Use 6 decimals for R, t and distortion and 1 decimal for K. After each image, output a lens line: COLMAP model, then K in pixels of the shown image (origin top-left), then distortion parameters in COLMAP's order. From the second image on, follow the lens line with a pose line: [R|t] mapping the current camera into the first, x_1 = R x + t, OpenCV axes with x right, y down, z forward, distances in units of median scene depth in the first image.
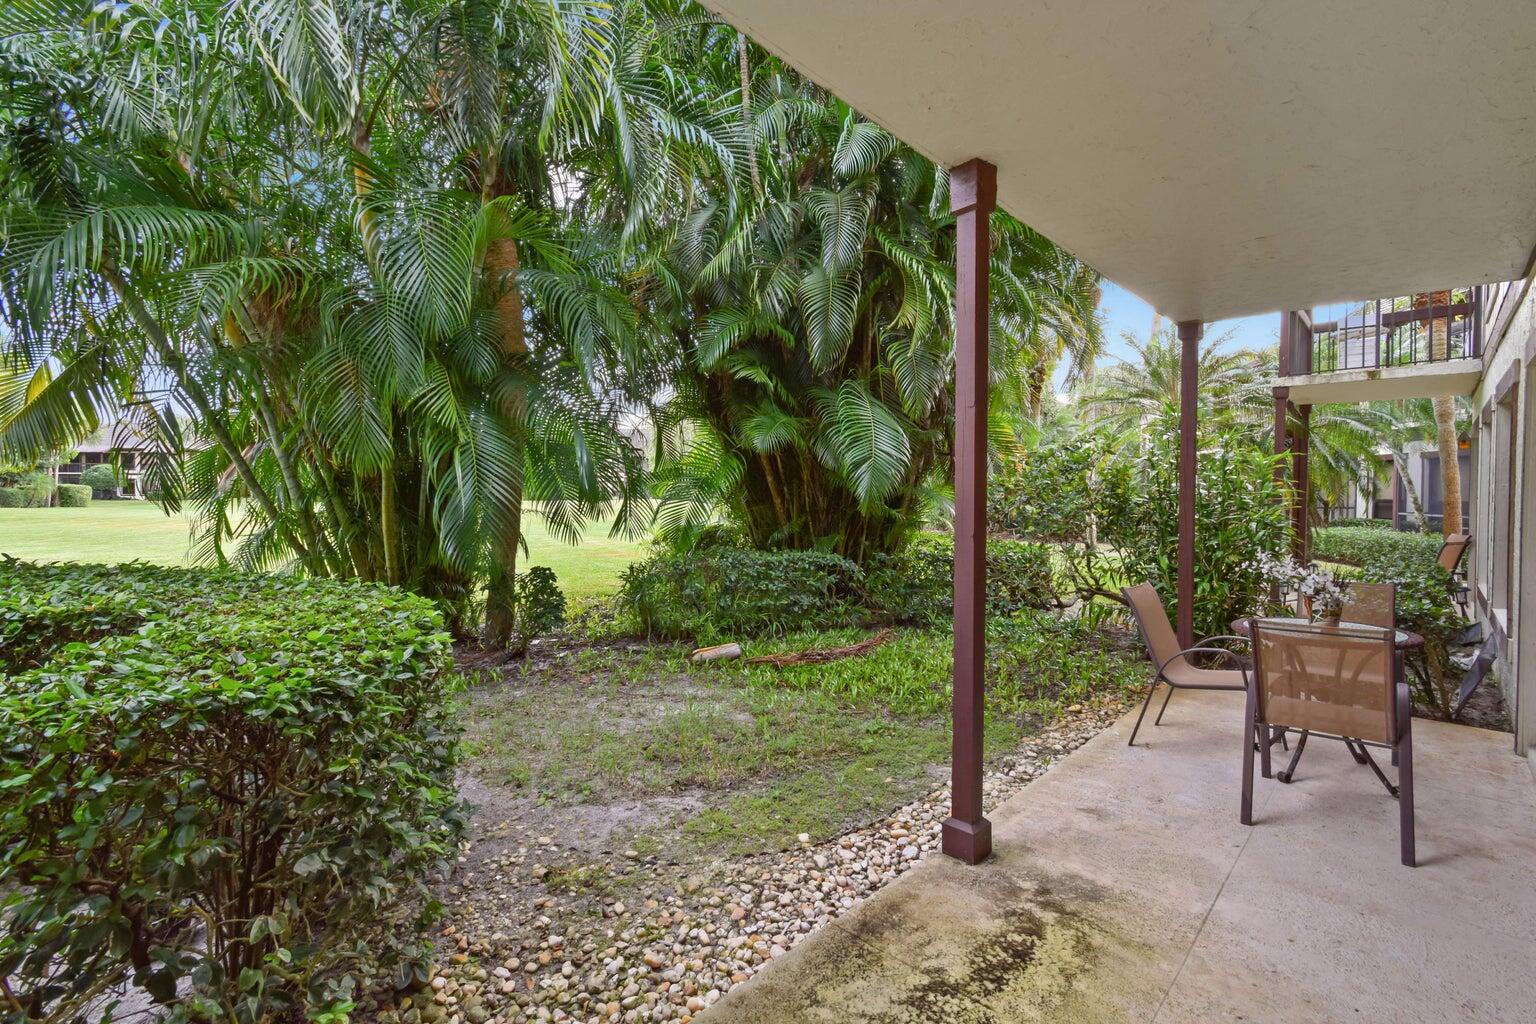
lens RADIAL K [[707.8, 0, 772.1], [0, 707.8, 507.2], [0, 0, 1]] dist [-0.000920, -0.000298]
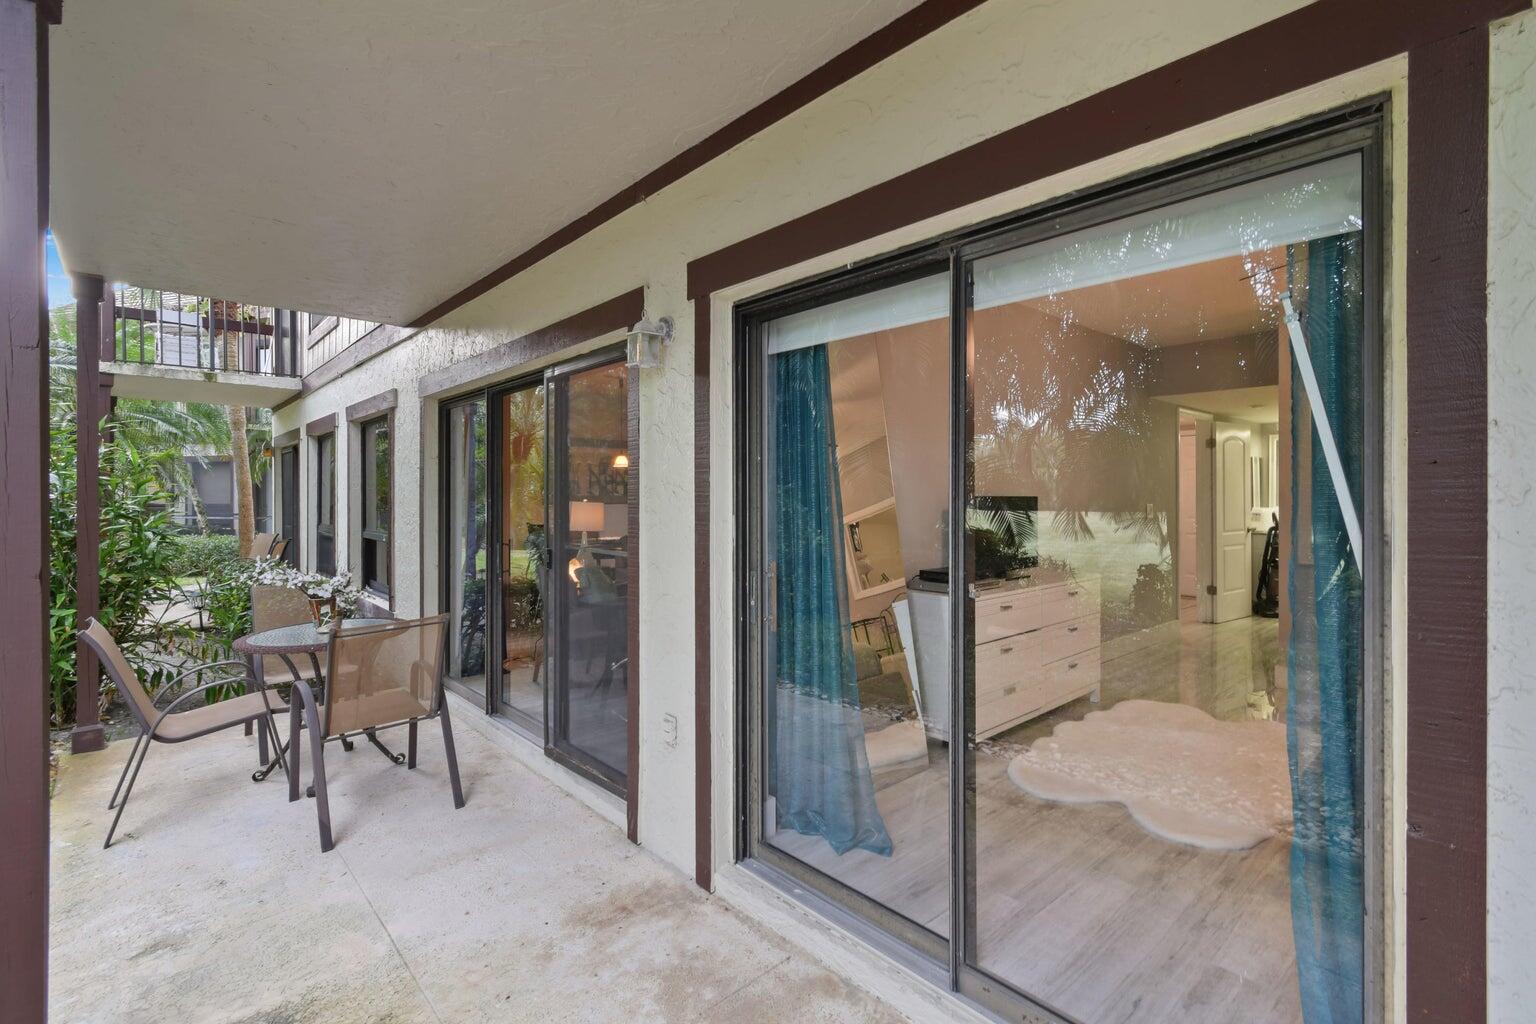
lens RADIAL K [[707.8, 0, 772.1], [0, 707.8, 507.2], [0, 0, 1]] dist [-0.000920, -0.000298]
pose [[0.008941, -0.010055, 0.999909, -0.134761], [0.016560, 0.999814, 0.009906, -0.002263], [-0.999823, 0.016470, 0.009106, 0.211817]]
